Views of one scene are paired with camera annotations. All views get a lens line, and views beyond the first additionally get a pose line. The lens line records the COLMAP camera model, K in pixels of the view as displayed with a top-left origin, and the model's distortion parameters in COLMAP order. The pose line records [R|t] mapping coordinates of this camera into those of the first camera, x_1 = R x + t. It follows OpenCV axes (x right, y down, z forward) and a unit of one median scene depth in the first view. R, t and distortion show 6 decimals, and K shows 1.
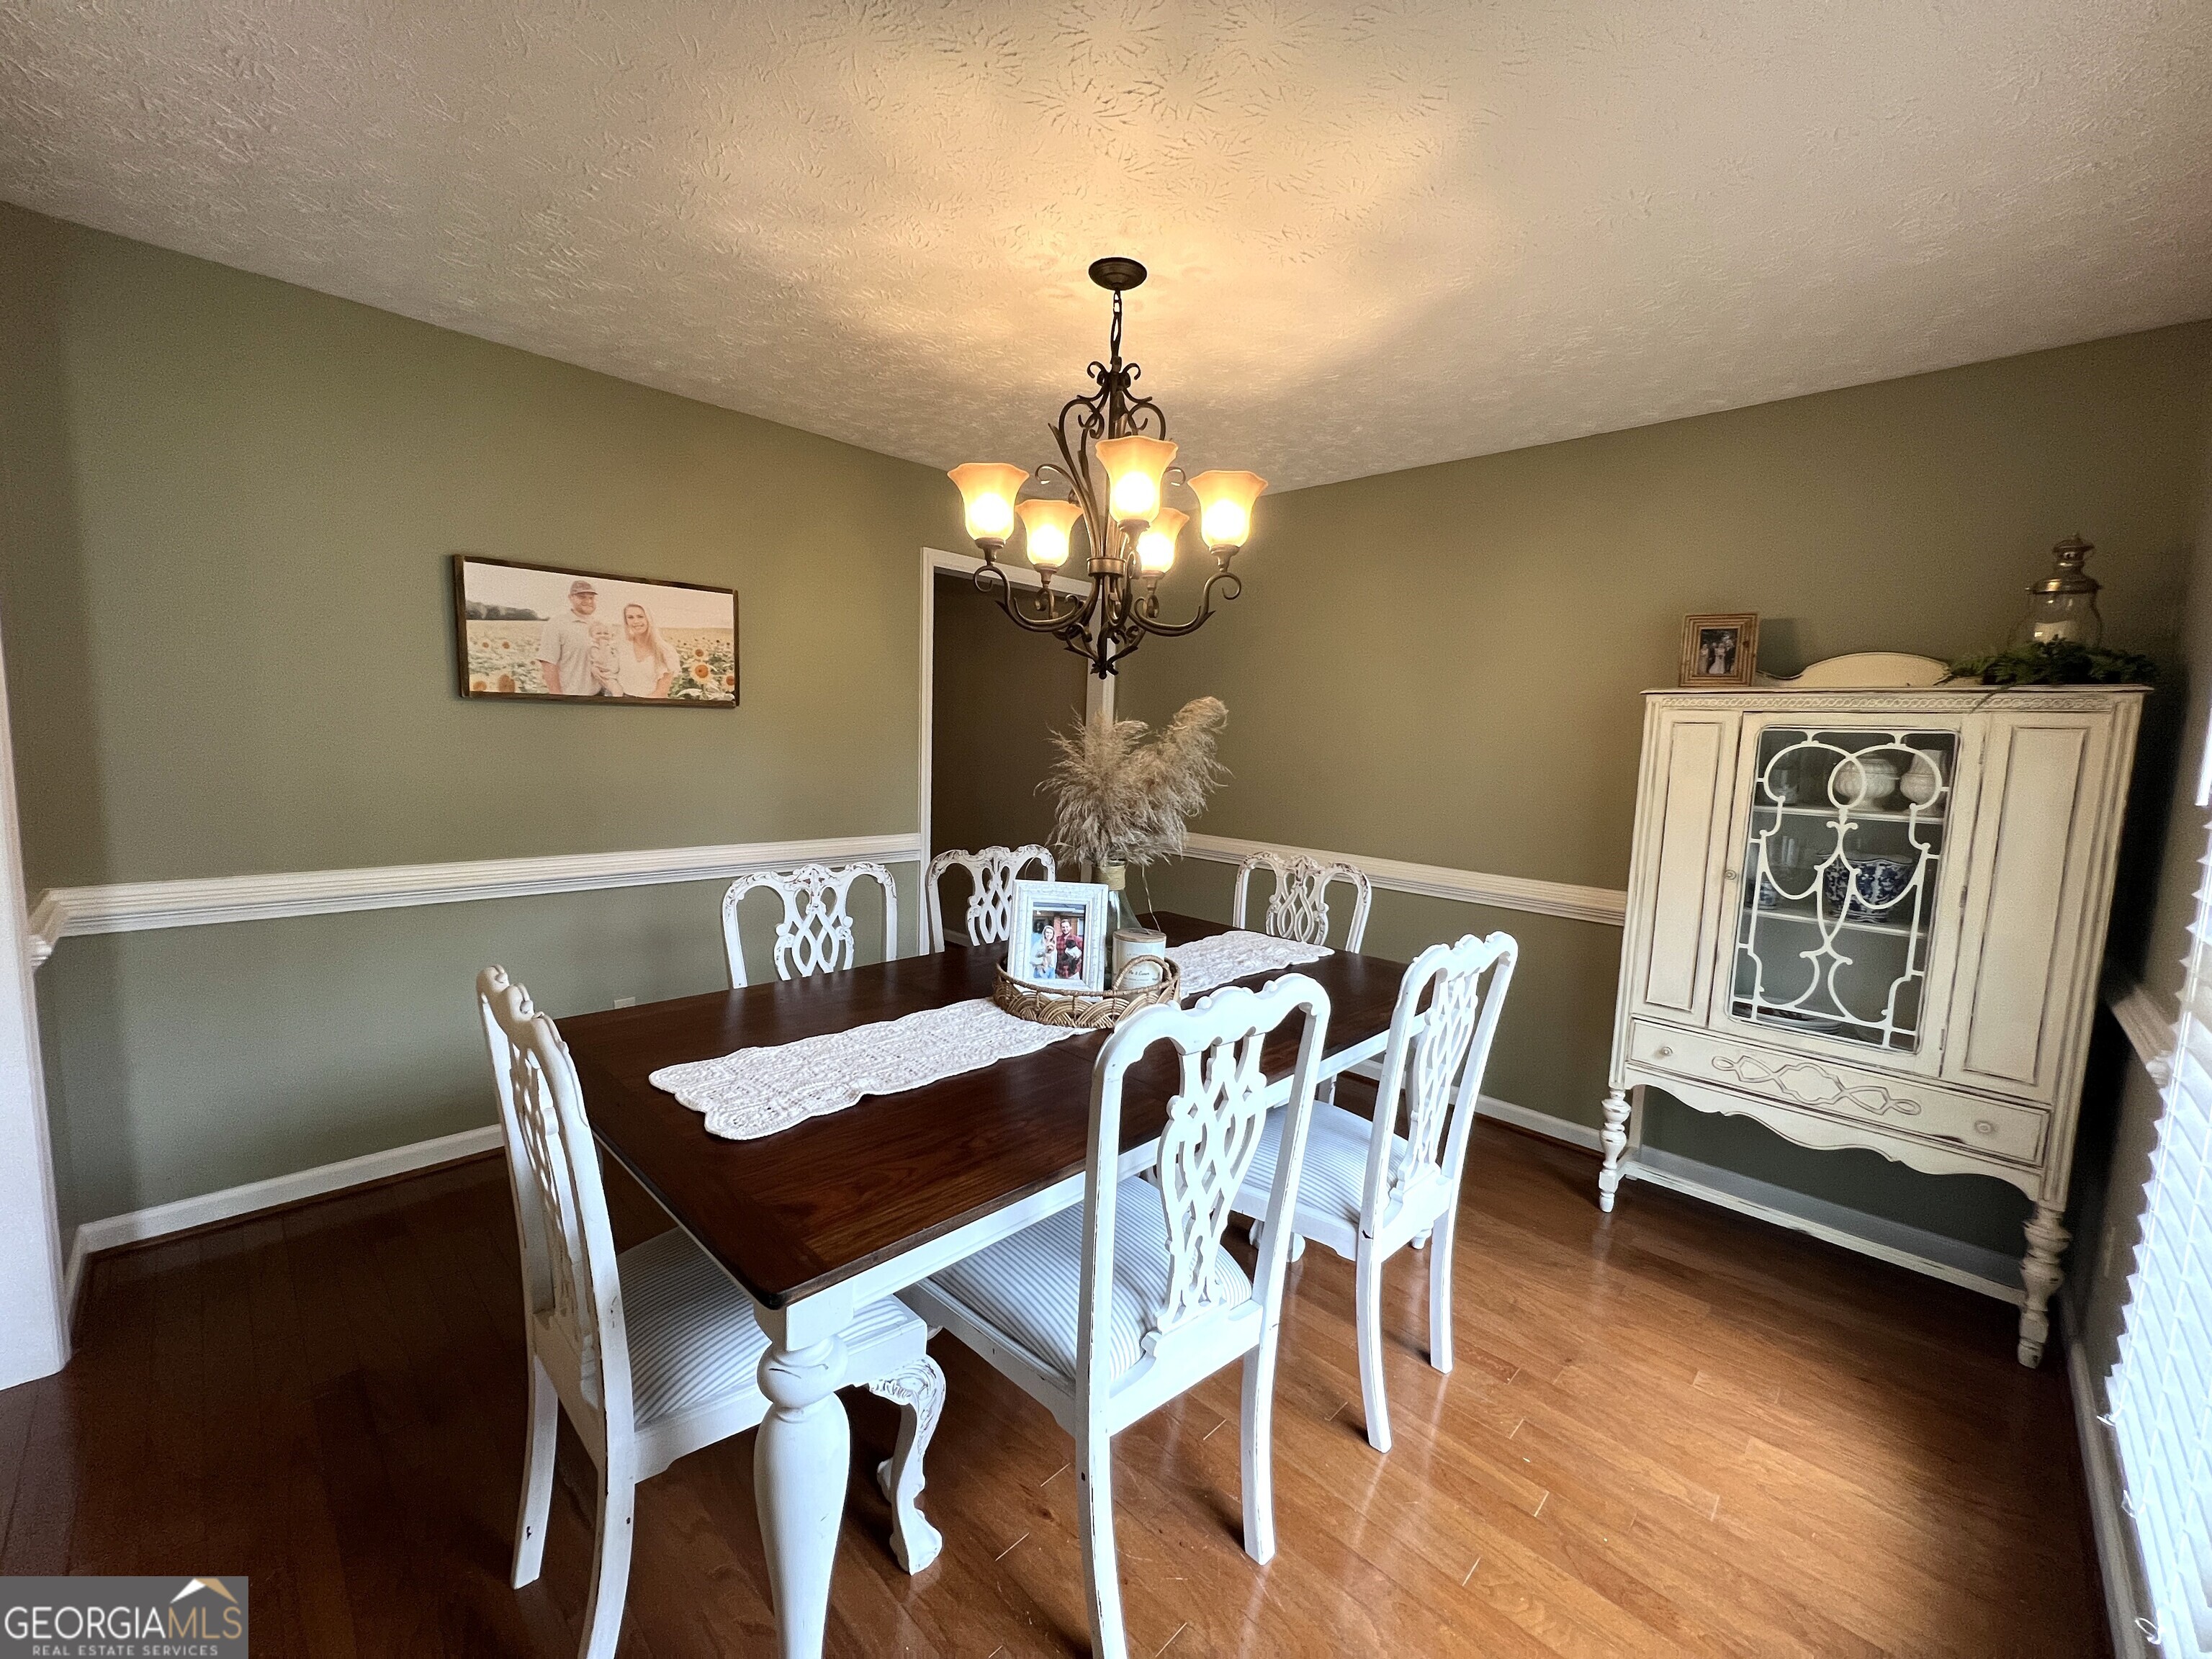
lens RADIAL K [[883.7, 0, 1099.3], [0, 883.7, 819.2], [0, 0, 1]] dist [-0.003359, 0.000818]
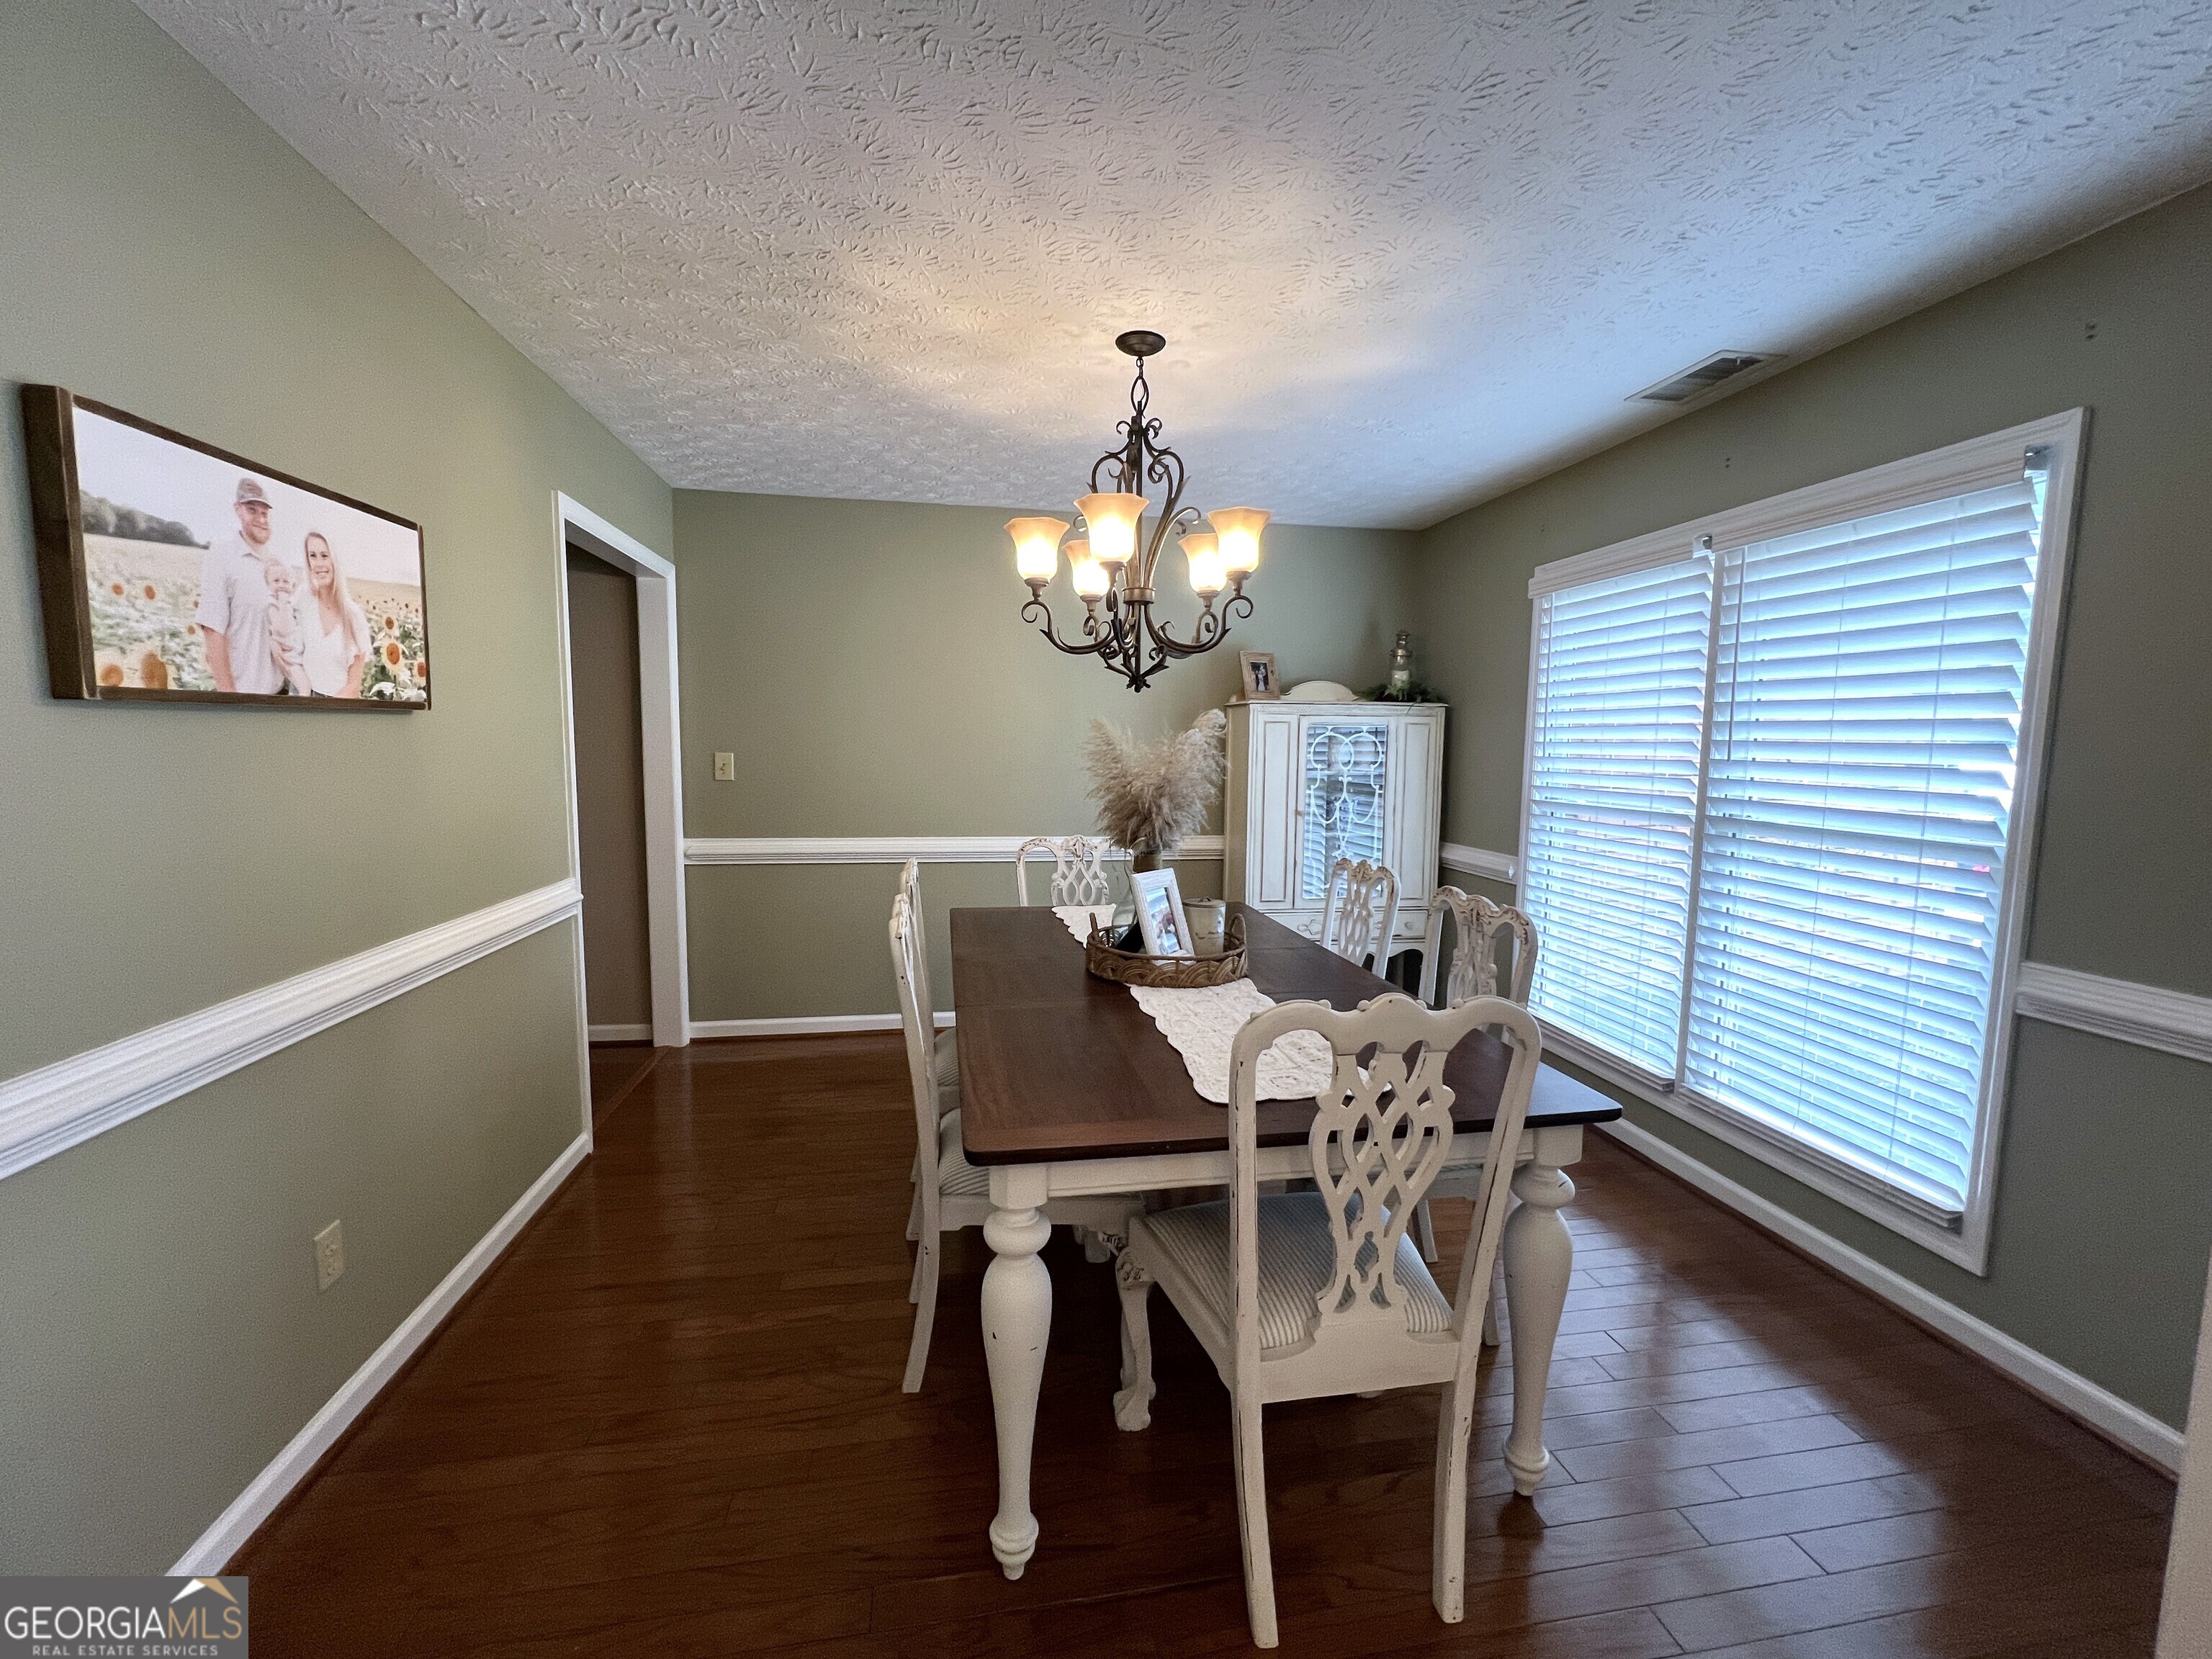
lens RADIAL K [[887.8, 0, 1111.9], [0, 887.8, 824.1], [0, 0, 1]] dist [0.000010, 0.000103]
pose [[0.582437, -0.105144, 0.806047, -0.762884], [0.089744, 0.993855, 0.064794, -0.051946], [-0.807907, 0.034599, 0.588294, 0.275993]]
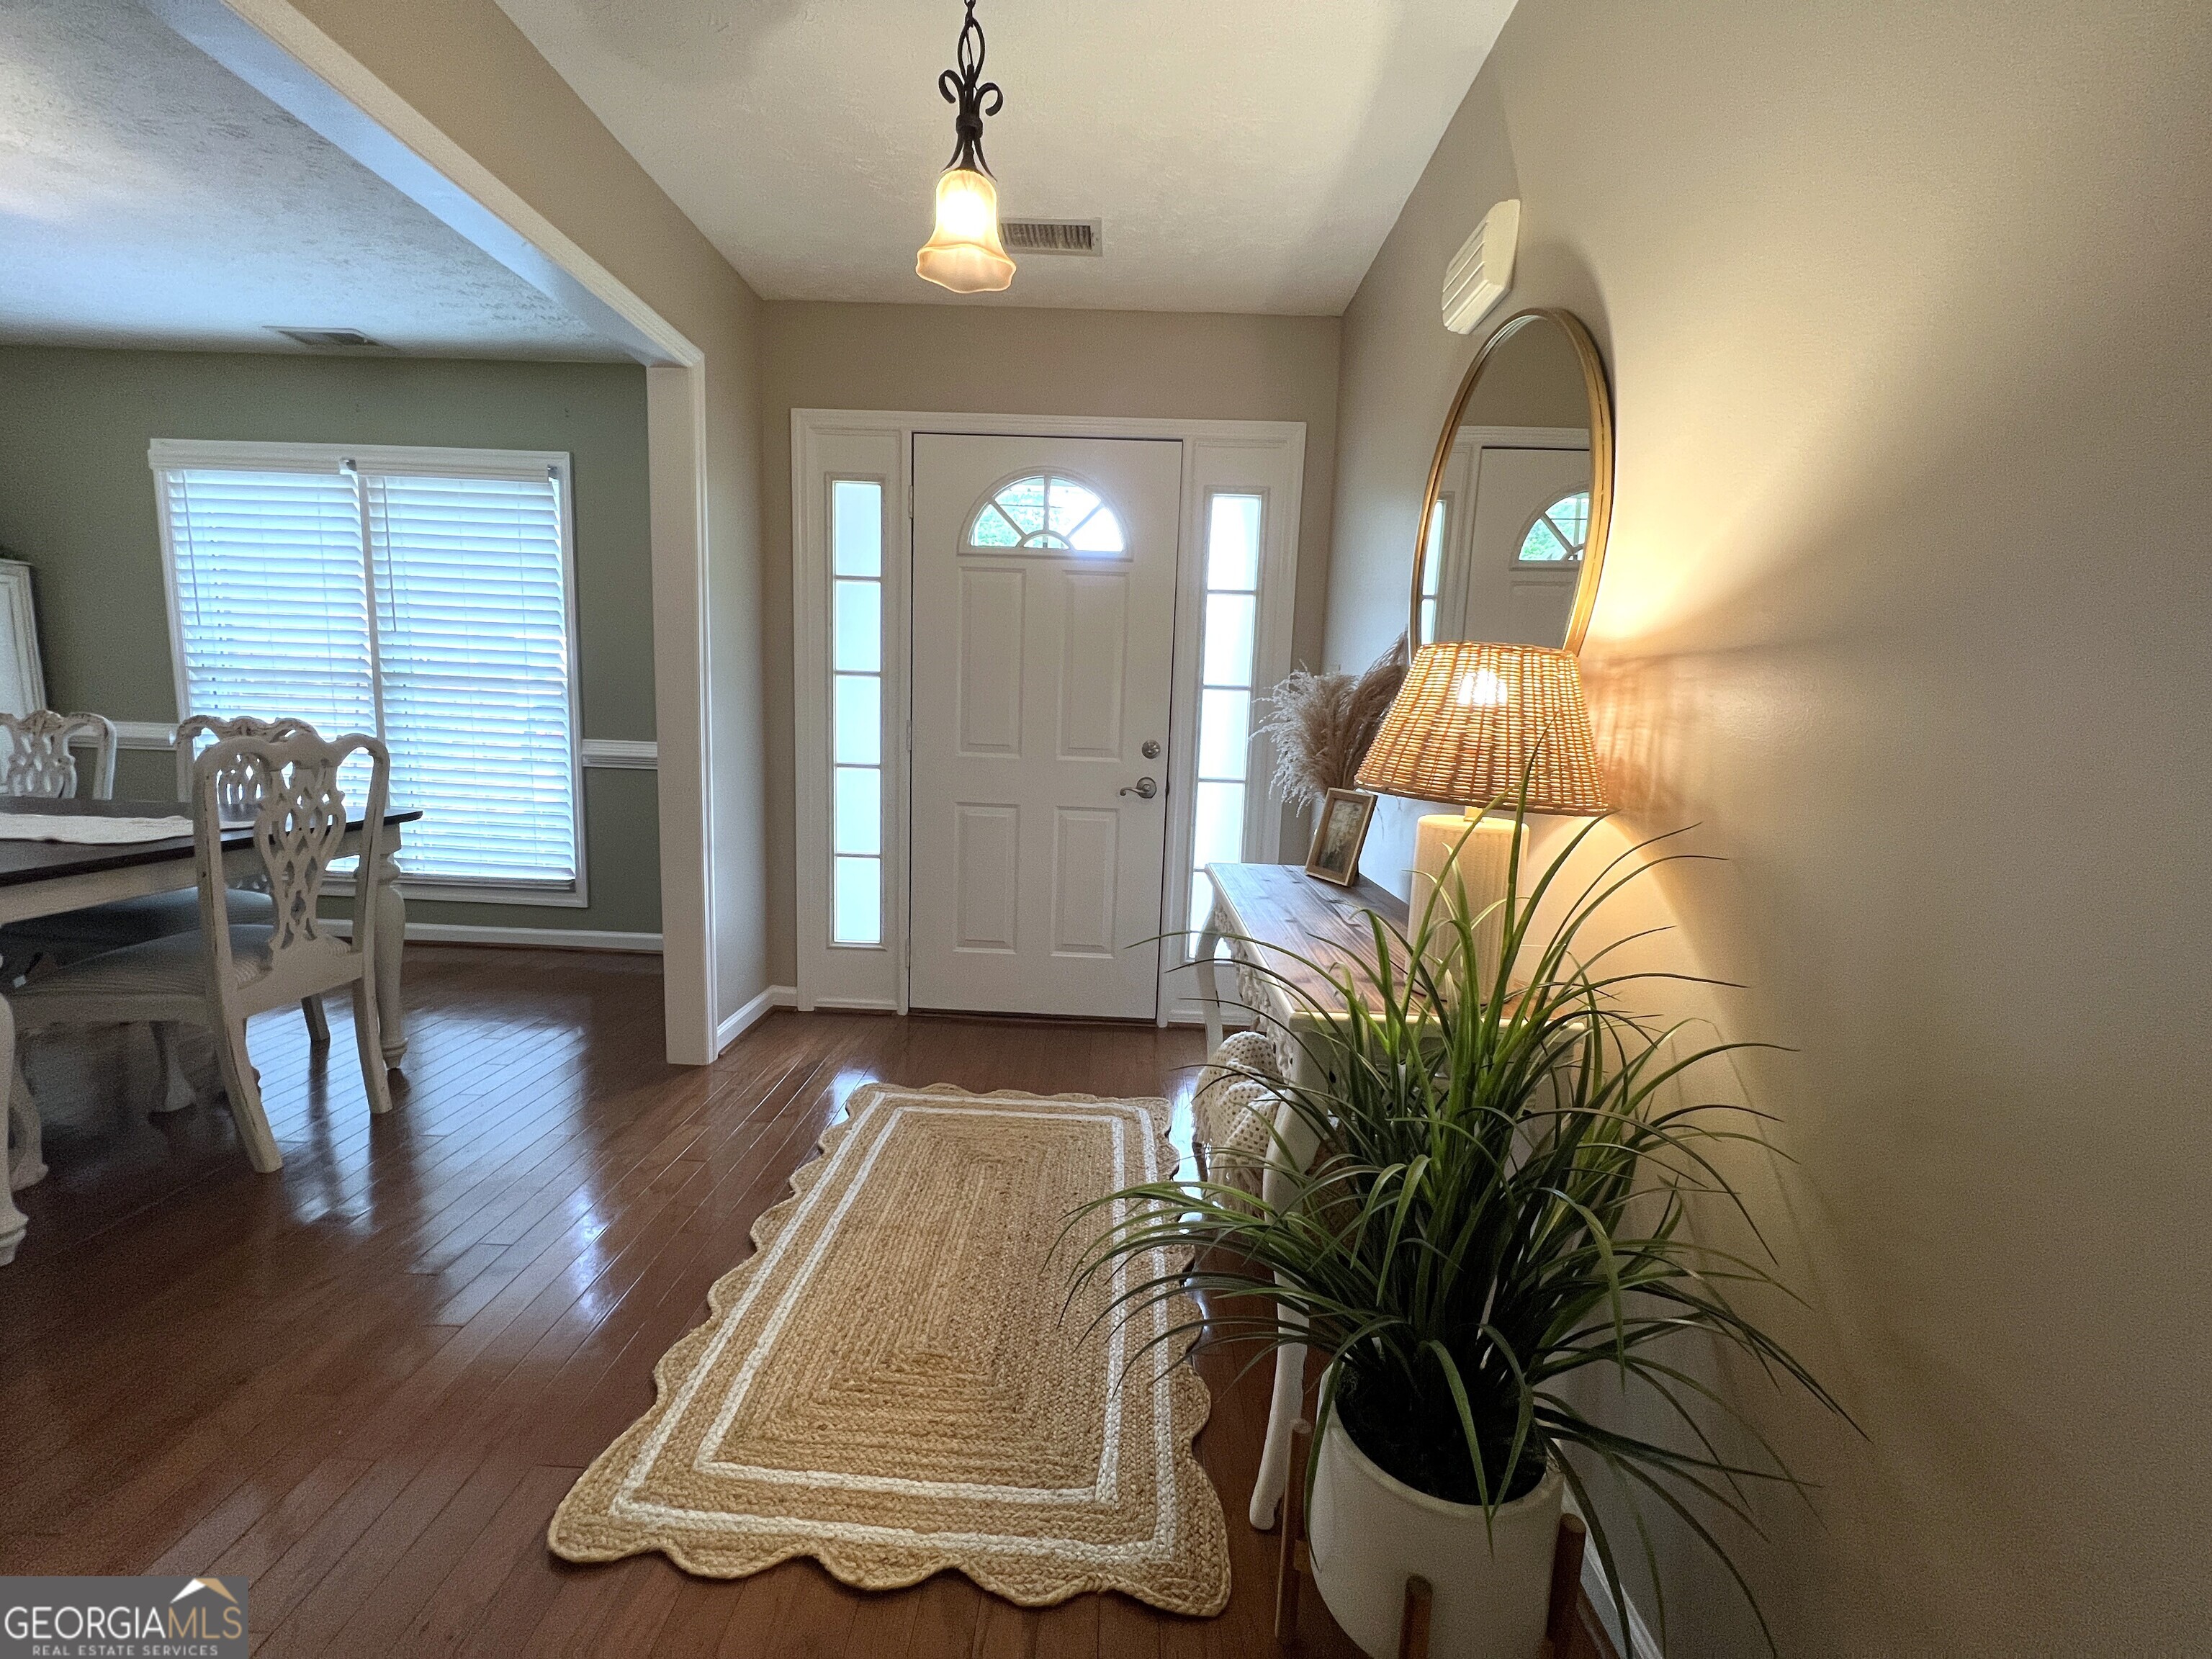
lens RADIAL K [[887.8, 0, 1101.9], [0, 887.8, 829.9], [0, 0, 1]] dist [0.000010, 0.000103]
pose [[-0.678190, -0.163031, 0.716574, -1.371815], [0.012613, 0.972356, 0.233163, -0.002902], [-0.734778, 0.167167, -0.657386, 0.456021]]
